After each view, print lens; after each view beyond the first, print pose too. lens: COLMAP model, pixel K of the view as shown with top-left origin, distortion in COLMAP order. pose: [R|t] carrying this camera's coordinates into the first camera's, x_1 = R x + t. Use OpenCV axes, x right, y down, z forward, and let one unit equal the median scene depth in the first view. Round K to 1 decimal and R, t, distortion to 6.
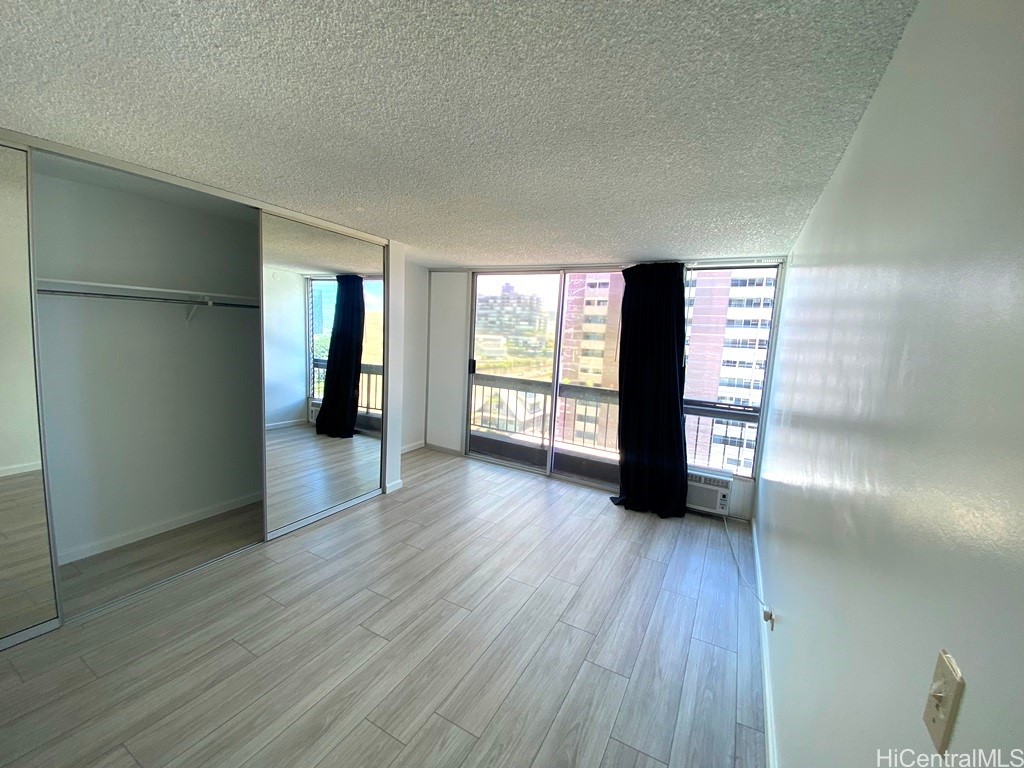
lens RADIAL K [[414.5, 0, 508.0], [0, 414.5, 379.0], [0, 0, 1]] dist [0.022895, -0.019716]
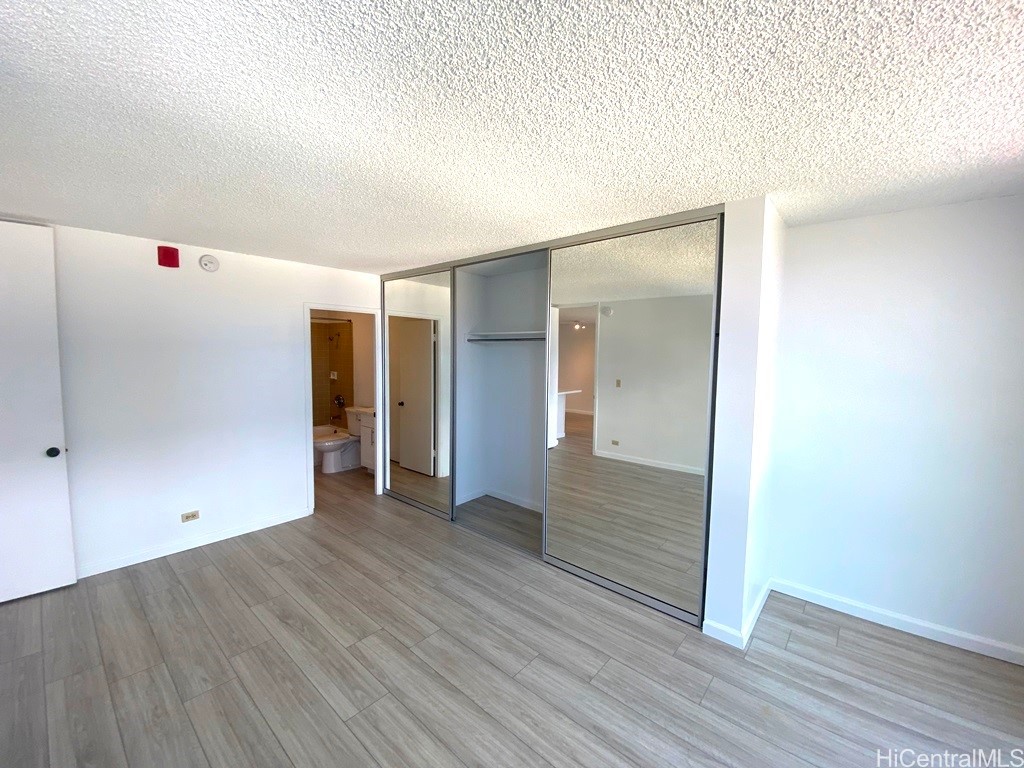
lens RADIAL K [[414.5, 0, 508.0], [0, 414.5, 379.0], [0, 0, 1]] dist [0.022895, -0.019716]
pose [[-0.211516, 0.020906, -0.977151, 0.533885], [-0.124699, 0.991023, 0.048195, -0.120501], [0.969387, 0.132044, -0.207010, 1.266693]]
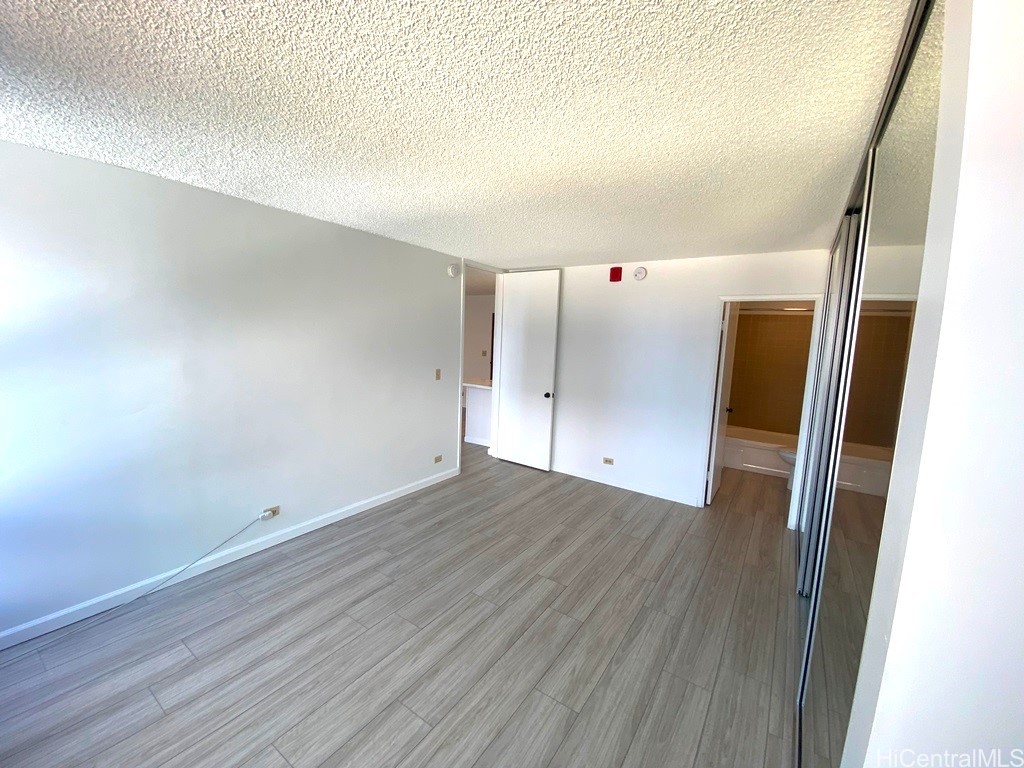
lens RADIAL K [[423.6, 0, 515.3], [0, 423.6, 380.4], [0, 0, 1]] dist [0.000638, -0.008889]
pose [[-0.992537, -0.100795, 0.068637, -0.204217], [-0.083462, 0.971860, 0.220278, -0.204179], [-0.088908, 0.212906, -0.973019, 1.800444]]
